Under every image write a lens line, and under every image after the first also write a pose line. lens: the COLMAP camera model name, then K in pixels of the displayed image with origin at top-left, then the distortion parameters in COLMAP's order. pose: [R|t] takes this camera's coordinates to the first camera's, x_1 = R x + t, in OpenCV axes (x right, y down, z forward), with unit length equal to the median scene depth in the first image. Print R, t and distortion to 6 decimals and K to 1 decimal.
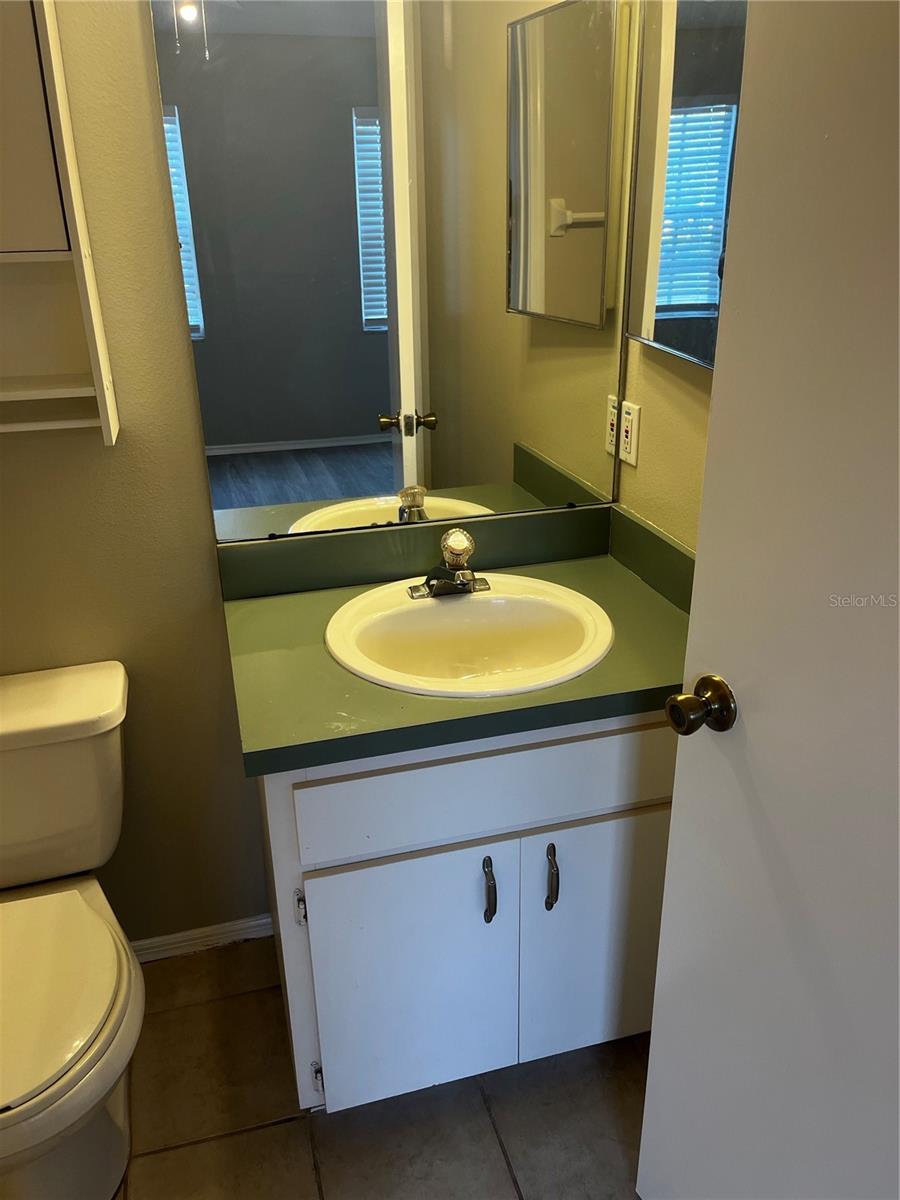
lens RADIAL K [[909.7, 0, 450.0], [0, 909.7, 600.0], [0, 0, 1]] dist [0.057043, -0.073894]
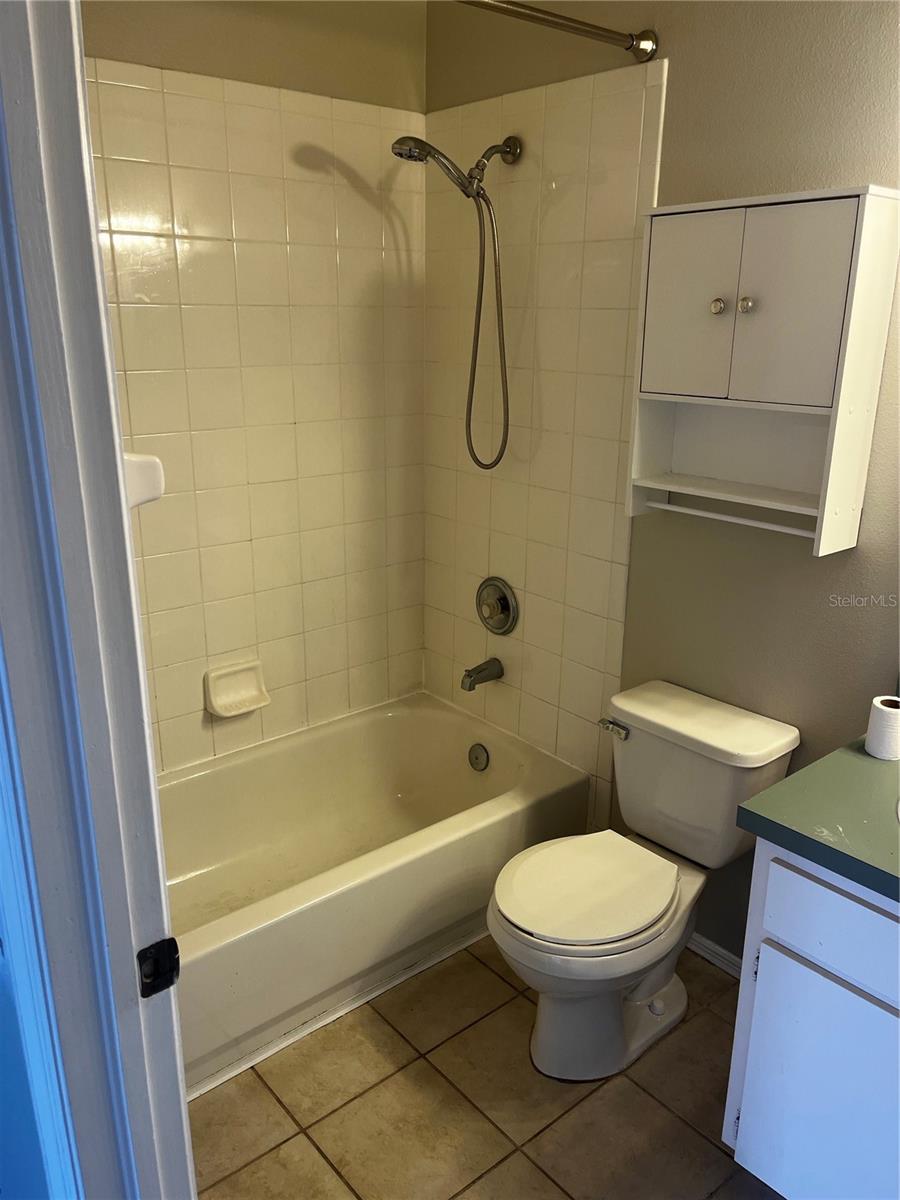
lens RADIAL K [[909.7, 0, 450.0], [0, 909.7, 600.0], [0, 0, 1]] dist [0.057043, -0.073894]
pose [[0.426361, 0.288964, -0.857156, 0.479393], [-0.365642, 0.921790, 0.128878, -0.087323], [0.827358, 0.258463, 0.498673, -0.019906]]
